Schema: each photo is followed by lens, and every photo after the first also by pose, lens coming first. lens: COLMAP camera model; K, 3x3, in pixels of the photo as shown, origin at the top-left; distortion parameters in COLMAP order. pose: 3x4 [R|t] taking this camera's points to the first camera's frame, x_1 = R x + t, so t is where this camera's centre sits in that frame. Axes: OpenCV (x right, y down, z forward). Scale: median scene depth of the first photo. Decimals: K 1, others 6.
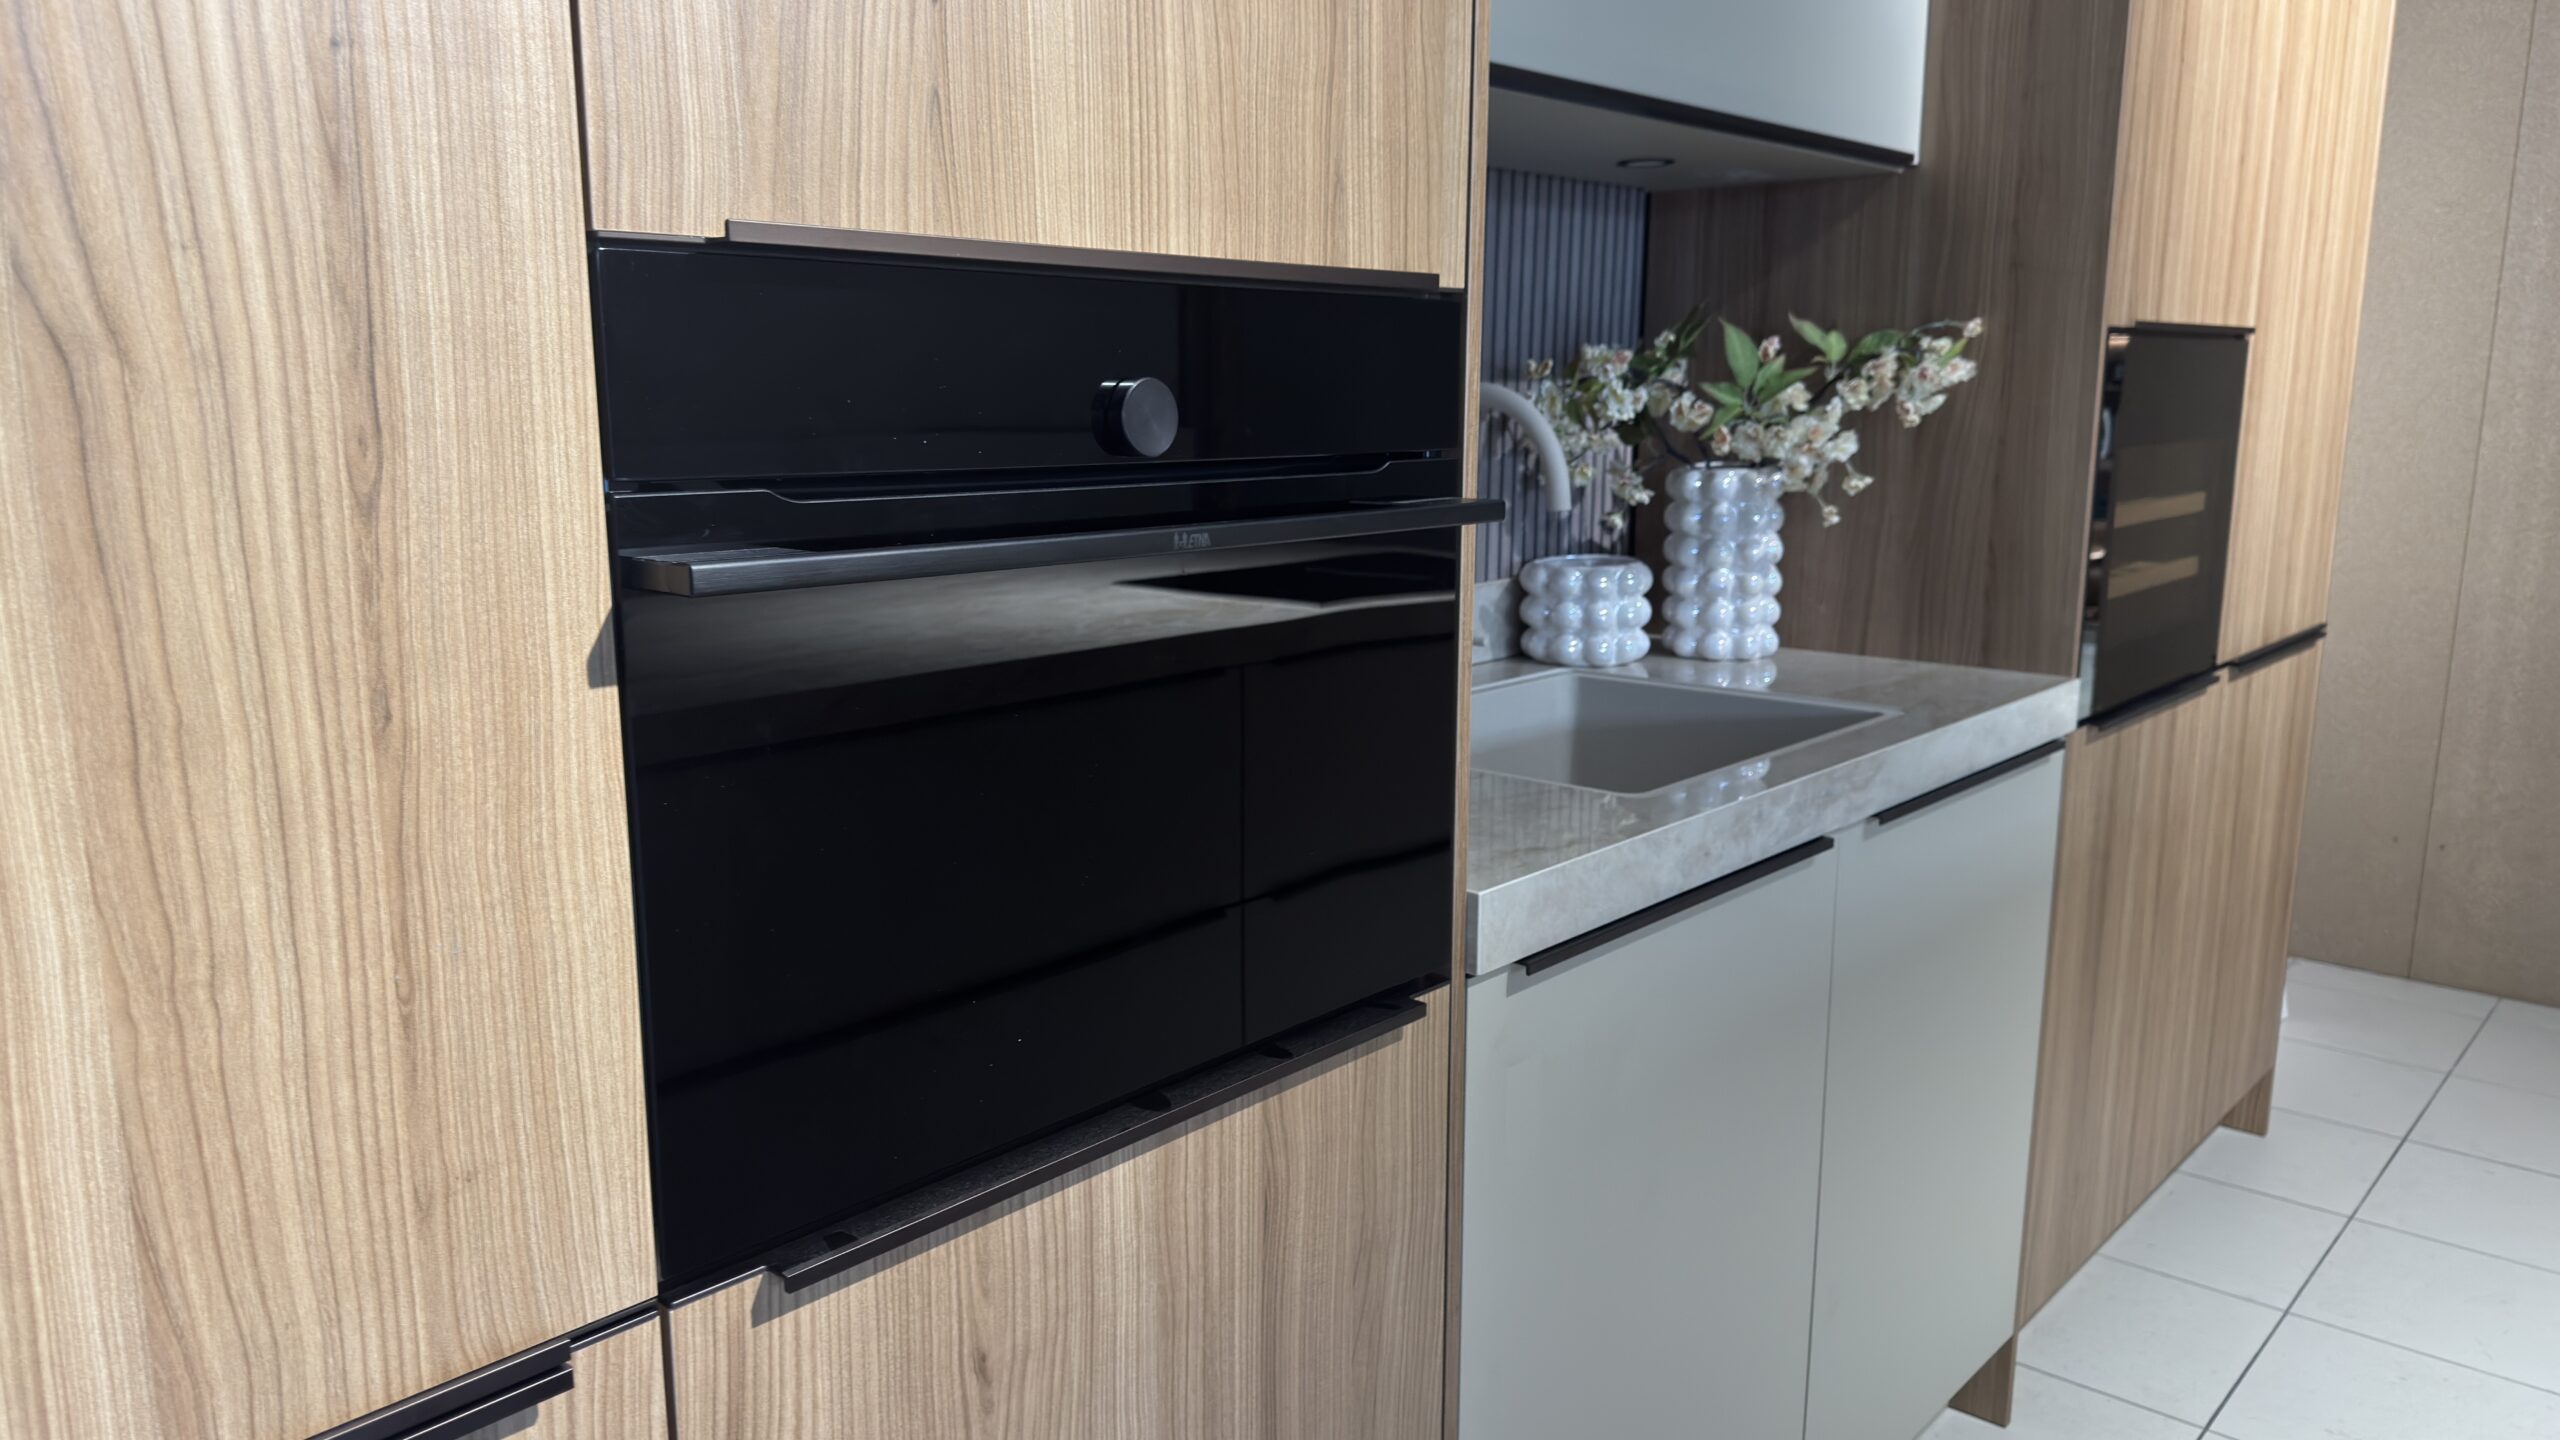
lens RADIAL K [[1813.6, 0, 1256.9], [0, 1813.6, 726.3], [0, 0, 1]] dist [0.036502, -0.046955]
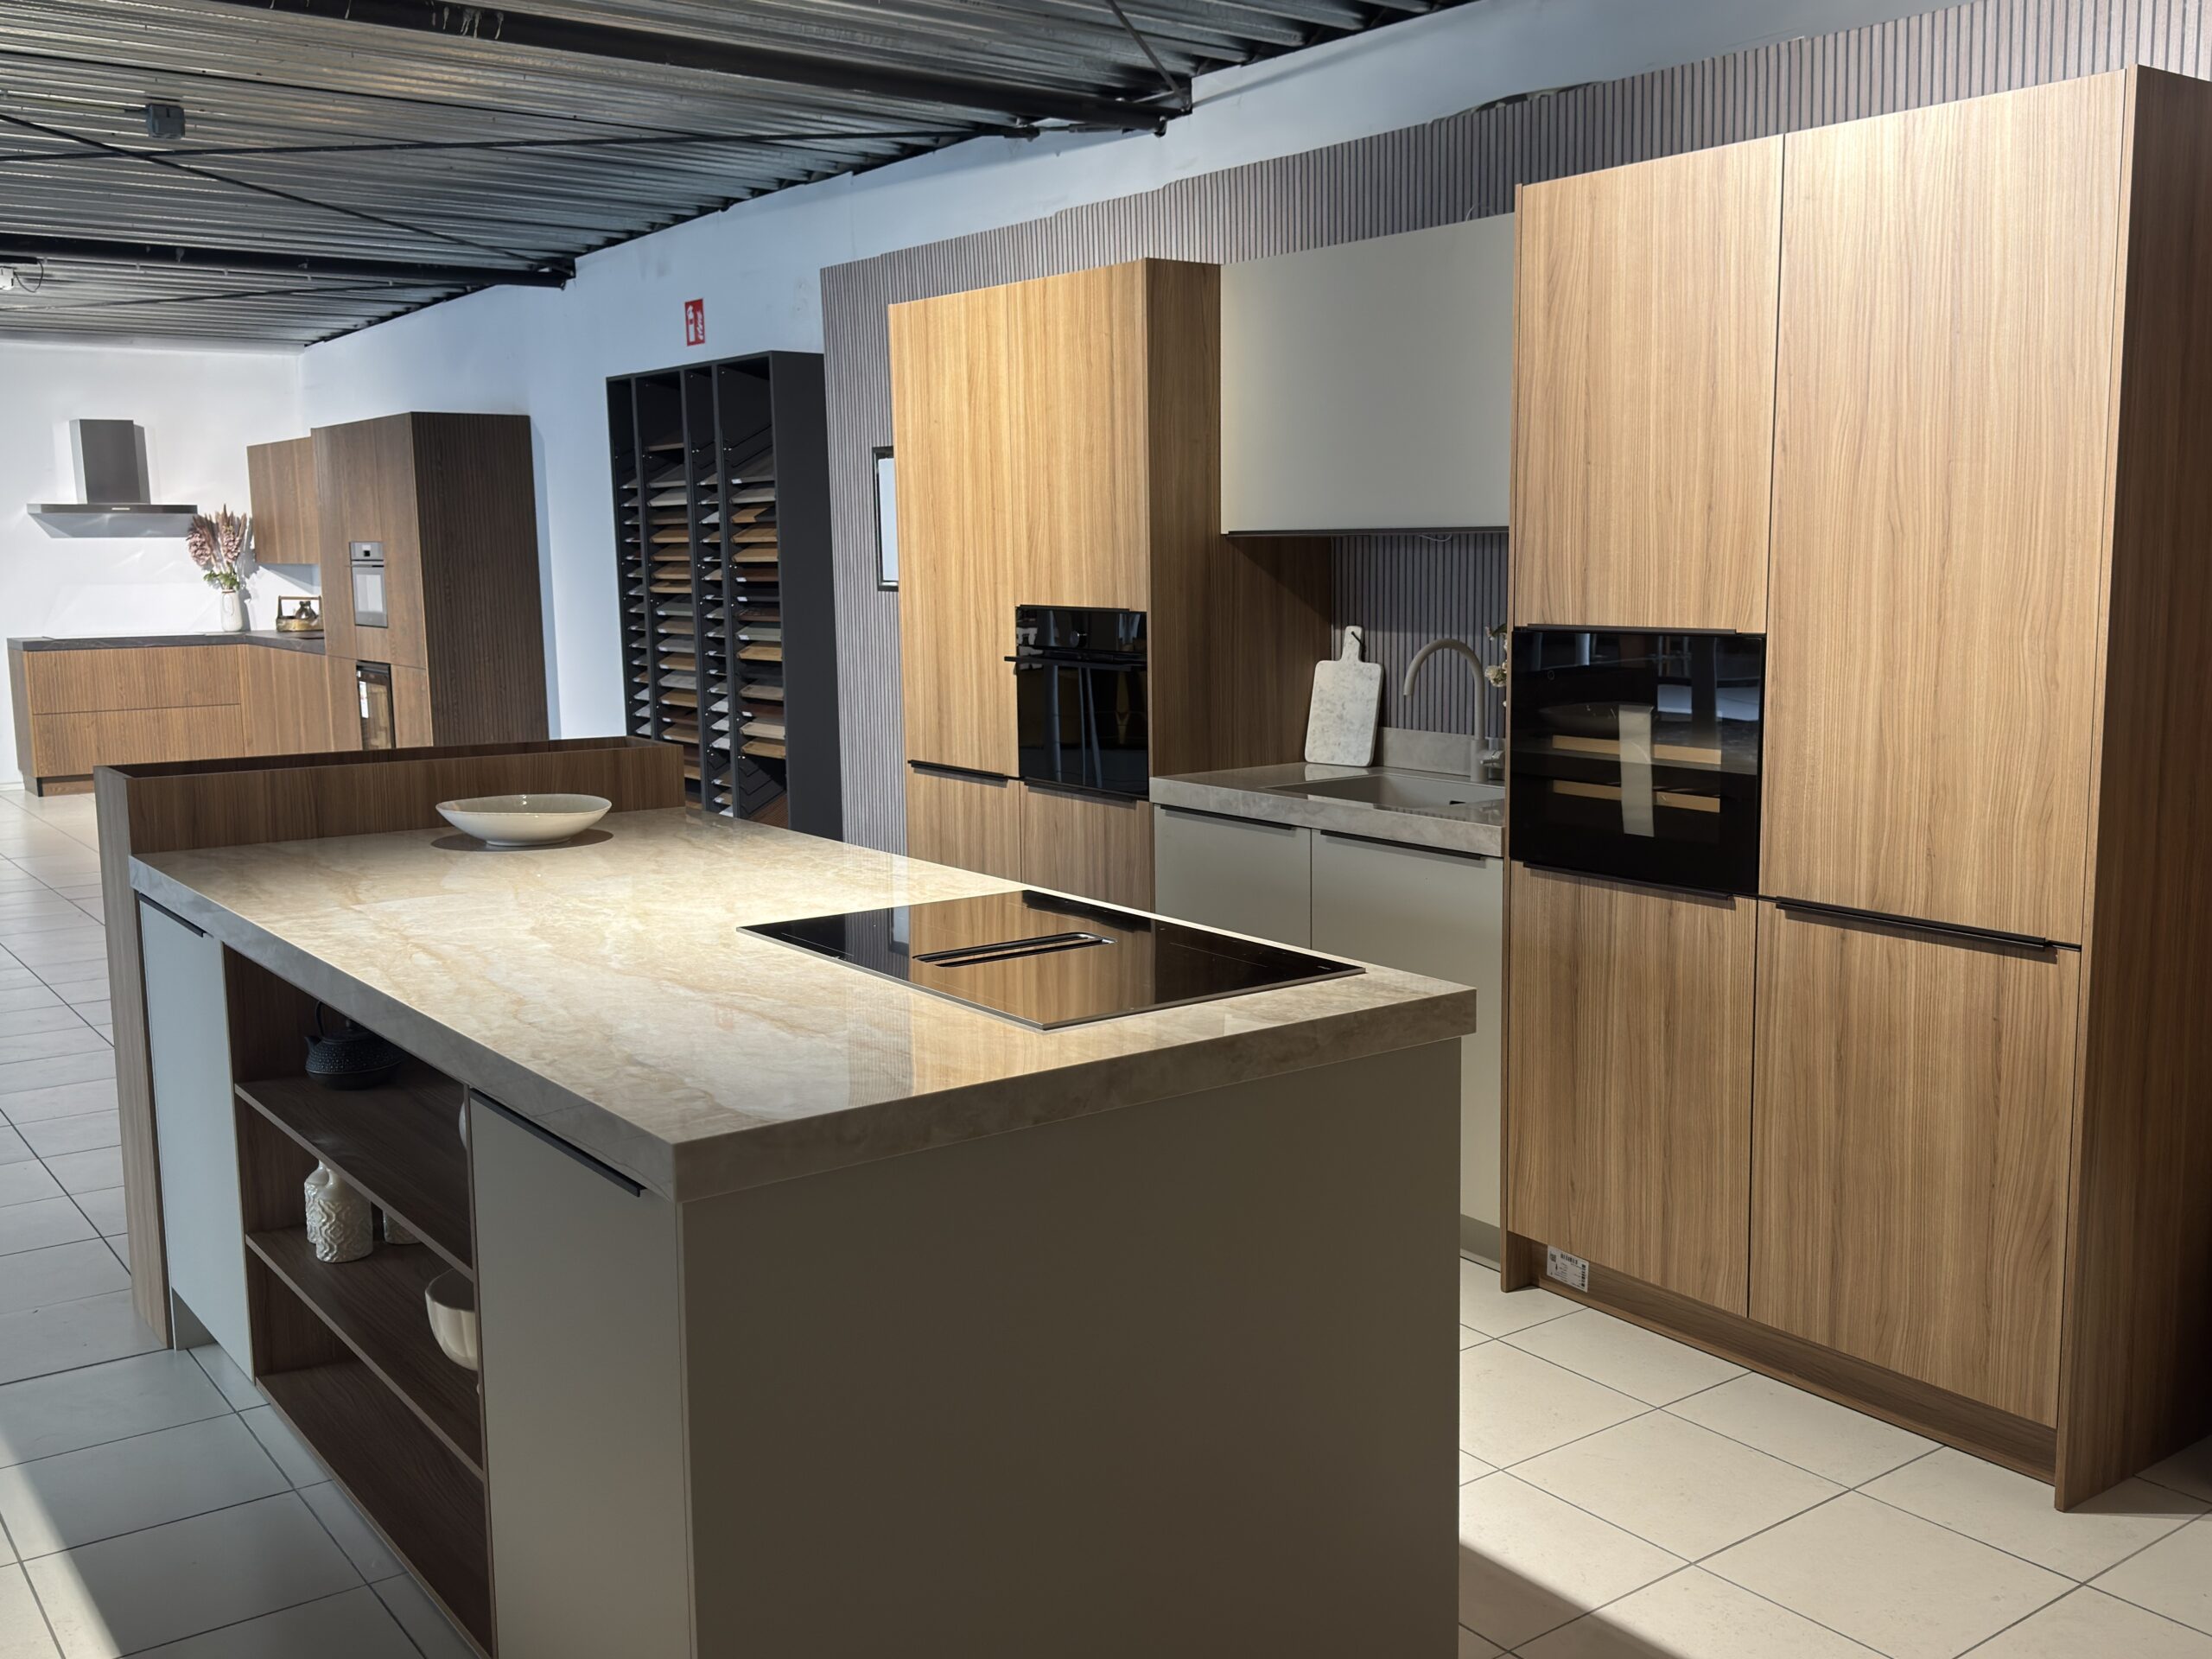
lens RADIAL K [[2100.5, 0, 1185.8], [0, 2100.5, 815.6], [0, 0, 1]] dist [0.100850, 0.000000]
pose [[-0.195082, 0.128551, -0.972326, 5.464011], [-0.179296, 0.969993, 0.164216, -0.694363], [0.964259, 0.206370, -0.166179, 2.338478]]
